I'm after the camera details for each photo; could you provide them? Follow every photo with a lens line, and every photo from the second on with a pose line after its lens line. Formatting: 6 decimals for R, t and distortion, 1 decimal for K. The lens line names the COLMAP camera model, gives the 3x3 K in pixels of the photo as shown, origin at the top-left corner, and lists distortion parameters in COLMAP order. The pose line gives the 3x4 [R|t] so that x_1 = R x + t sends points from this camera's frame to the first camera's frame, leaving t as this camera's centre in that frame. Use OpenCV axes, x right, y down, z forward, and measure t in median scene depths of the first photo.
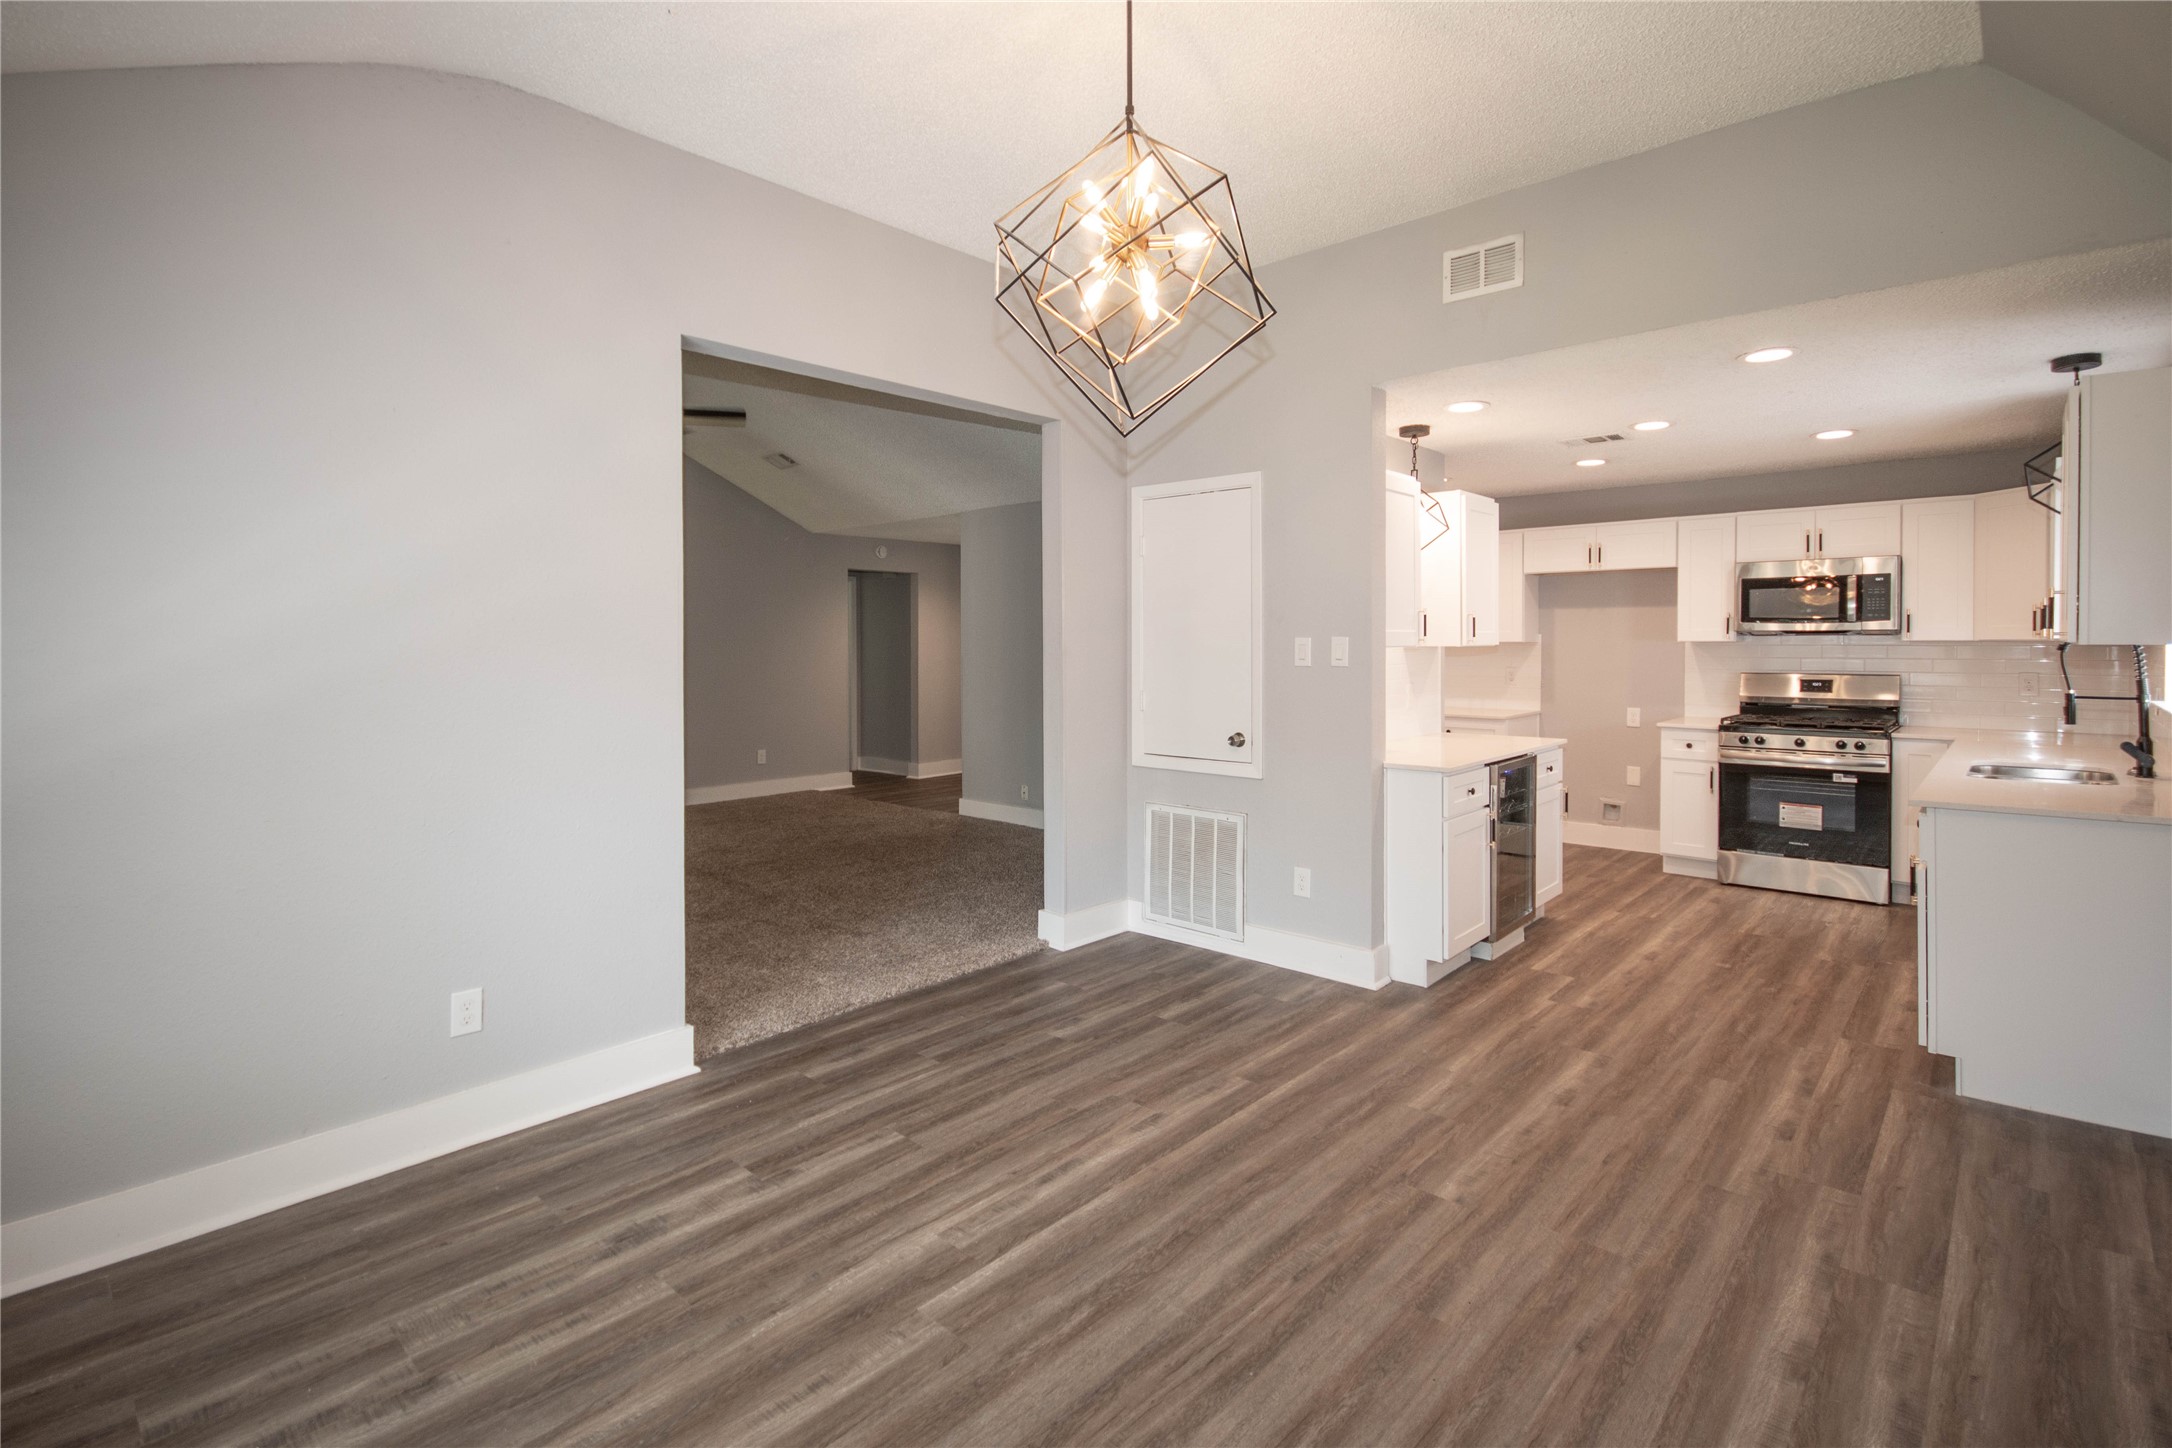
lens RADIAL K [[1006.2, 0, 1091.4], [0, 1006.2, 667.3], [0, 0, 1]] dist [0.002005, 0.000582]
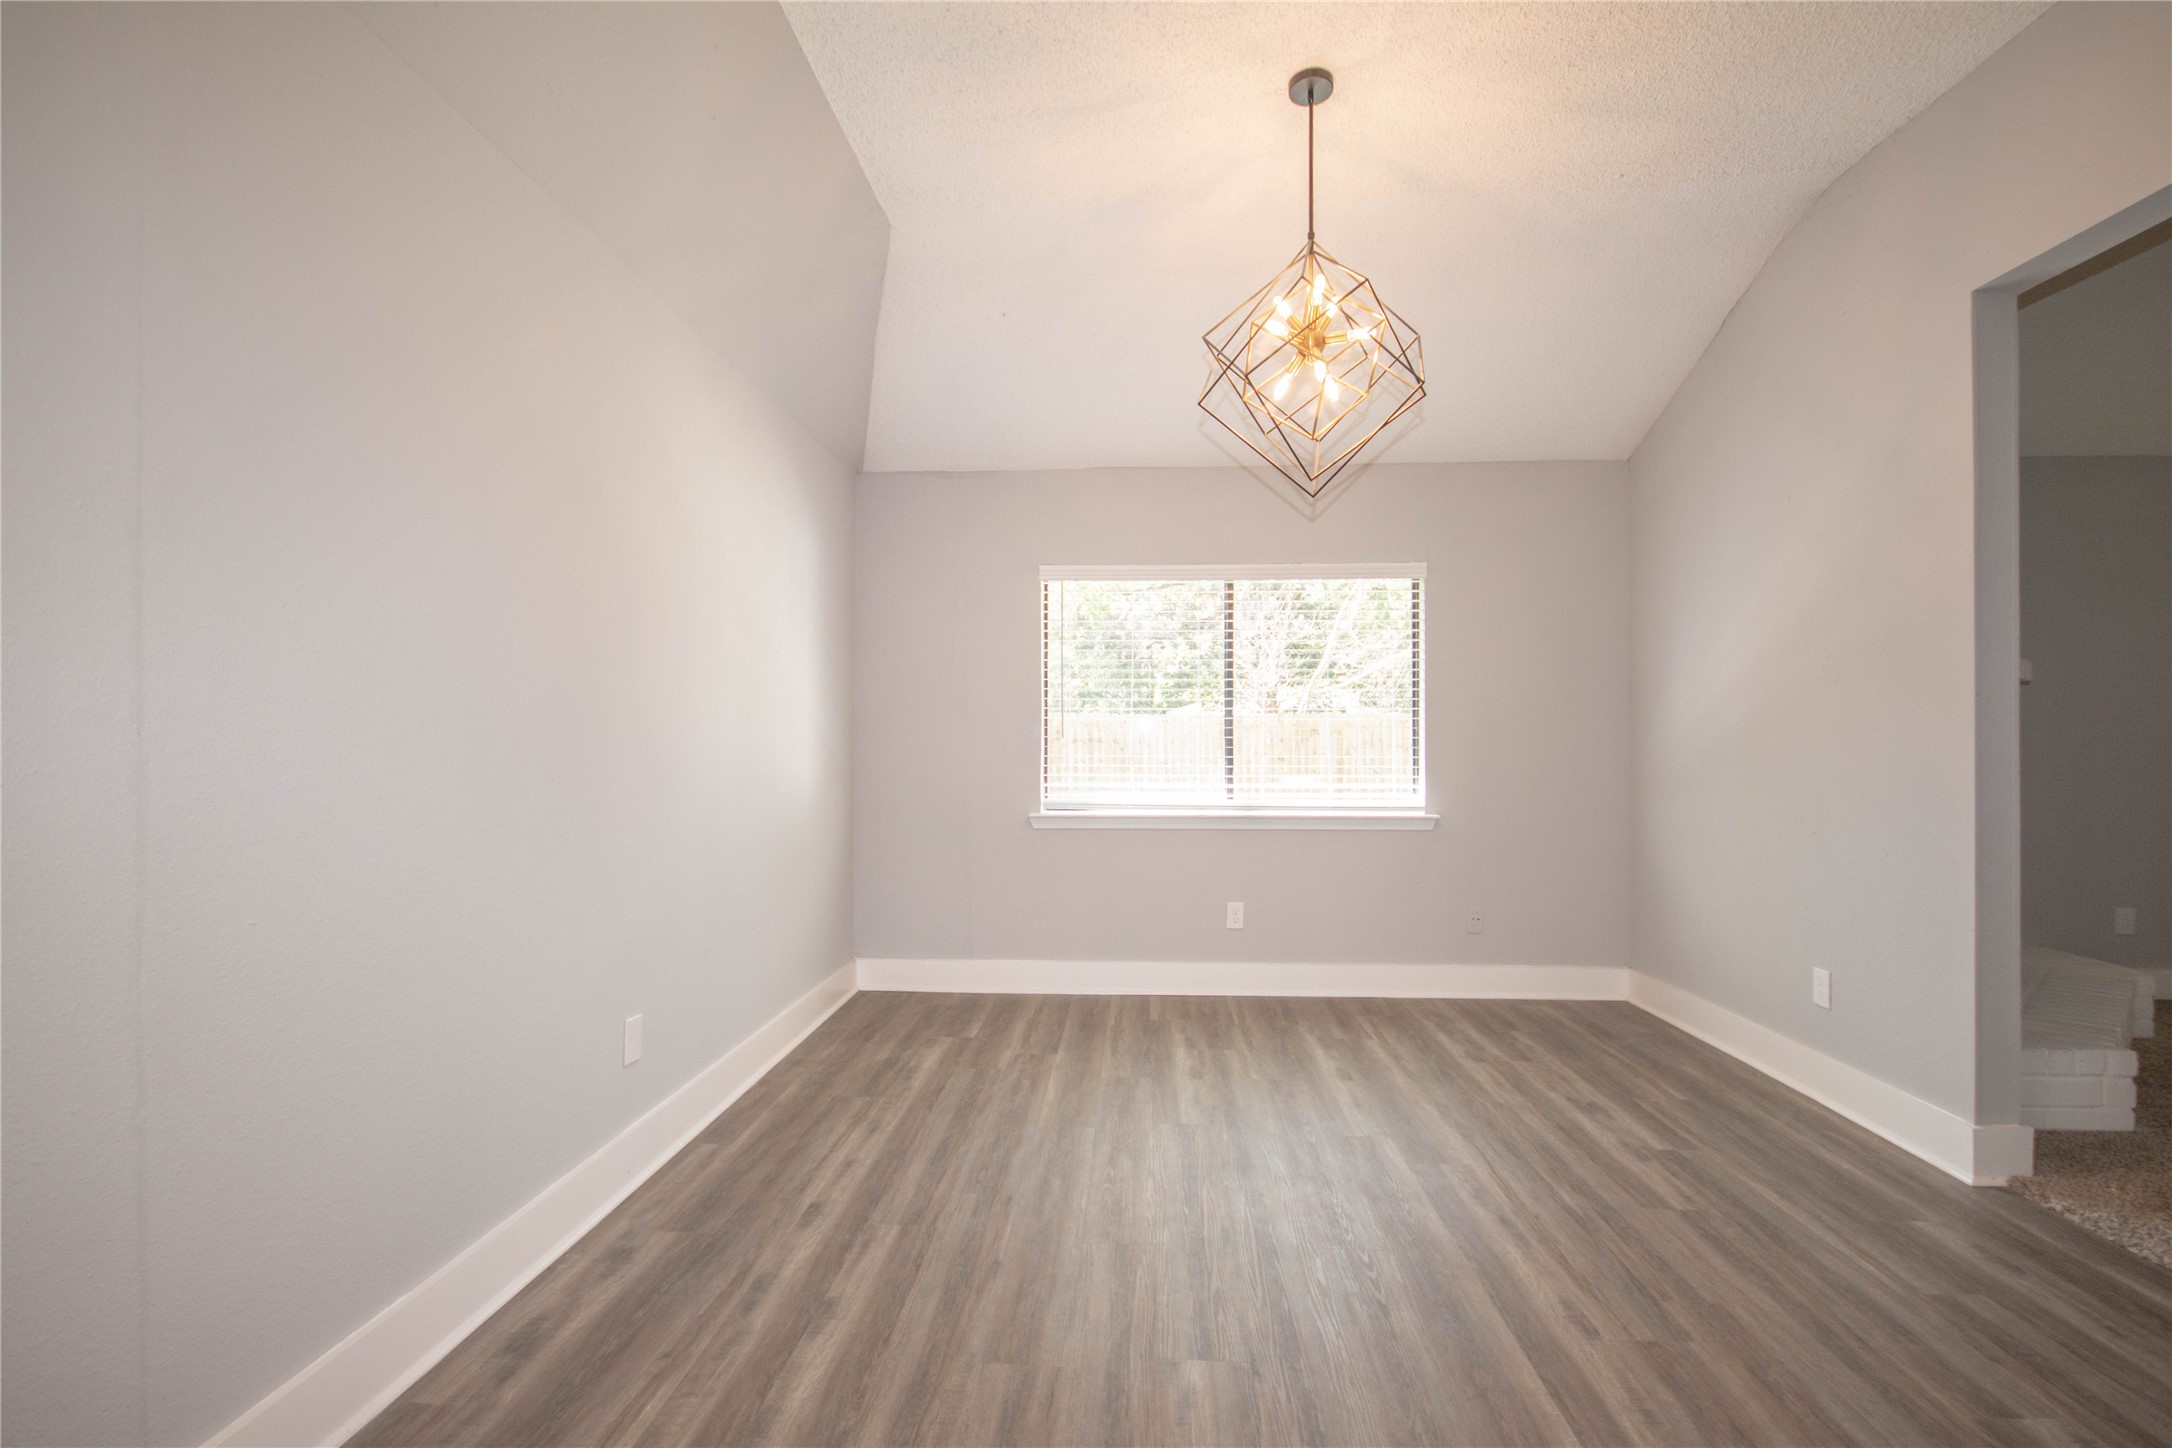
lens RADIAL K [[1027.4, 0, 1086.0], [0, 1027.4, 724.0], [0, 0, 1]] dist [-0.001690, 0.000752]
pose [[-0.777207, -0.007346, -0.629202, 0.861821], [-0.011638, 0.999929, 0.002700, 0.041454], [0.629137, 0.009421, -0.777237, 1.477989]]
